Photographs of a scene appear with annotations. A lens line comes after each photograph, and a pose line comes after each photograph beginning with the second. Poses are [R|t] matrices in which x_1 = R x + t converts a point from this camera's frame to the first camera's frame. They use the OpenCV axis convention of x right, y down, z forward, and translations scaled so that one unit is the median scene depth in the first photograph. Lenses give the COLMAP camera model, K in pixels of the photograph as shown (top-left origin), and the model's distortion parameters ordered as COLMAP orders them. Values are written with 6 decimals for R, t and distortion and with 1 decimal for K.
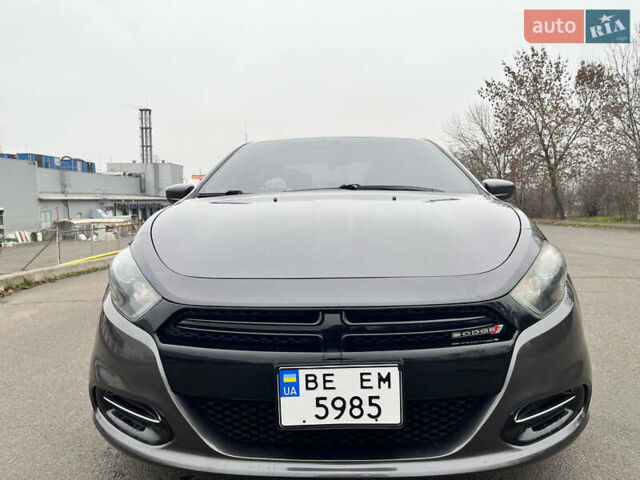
lens RADIAL K [[487.7, 0, 326.9], [0, 487.7, 241.4], [0, 0, 1]] dist [0.059081, -0.075147]
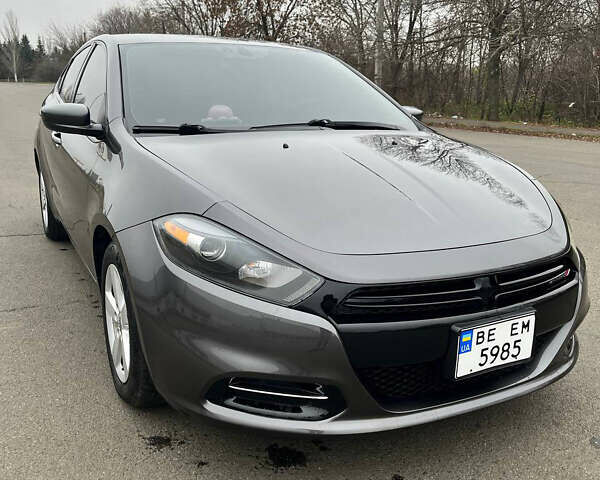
lens RADIAL K [[609.7, 0, 300.0], [0, 609.7, 240.0], [0, 0, 1]] dist [0.022141, 0.015667]
pose [[0.873007, -0.089915, 0.479348, -0.637095], [-0.002187, 0.982127, 0.188207, -0.126693], [-0.487703, -0.165355, 0.857207, -0.002020]]
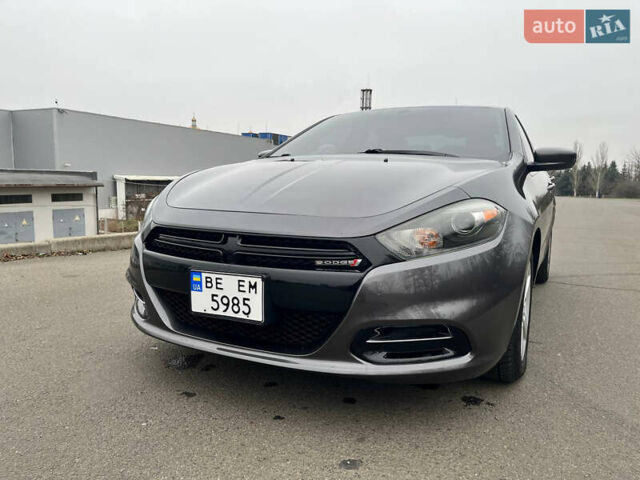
lens RADIAL K [[487.7, 0, 326.9], [0, 487.7, 241.4], [0, 0, 1]] dist [0.059081, -0.075147]
pose [[0.908302, 0.084584, -0.409674, 0.485428], [-0.066716, 0.996100, 0.057742, 0.040421], [0.412960, -0.025115, 0.910403, -0.070187]]
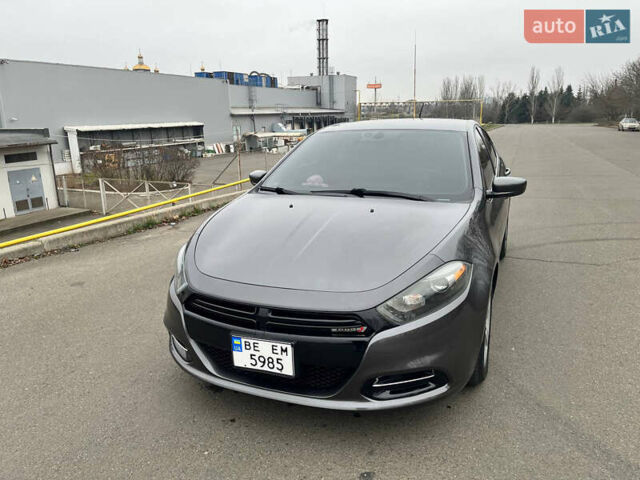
lens RADIAL K [[487.7, 0, 326.9], [0, 487.7, 241.4], [0, 0, 1]] dist [0.059081, -0.075147]
pose [[0.939567, 0.081037, -0.332636, 0.469277], [-0.019845, 0.982841, 0.183385, -0.244750], [0.341789, -0.165701, 0.925053, -0.284724]]
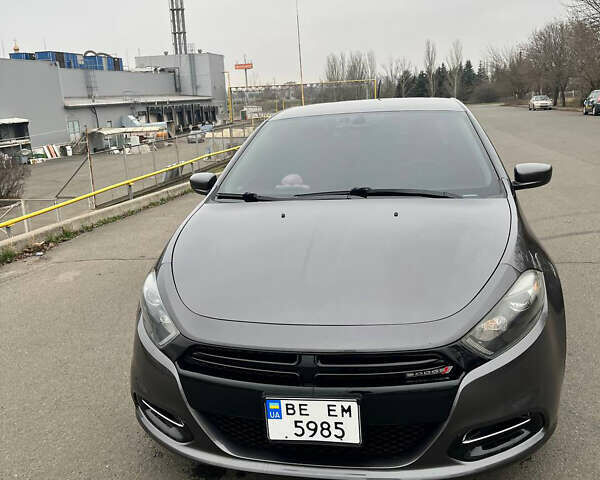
lens RADIAL K [[609.7, 0, 300.0], [0, 609.7, 240.0], [0, 0, 1]] dist [0.022141, 0.015667]
pose [[0.985299, 0.000624, -0.170836, 0.157235], [0.026144, 0.987663, 0.154395, -0.236097], [0.168825, -0.156592, 0.973128, -0.289937]]
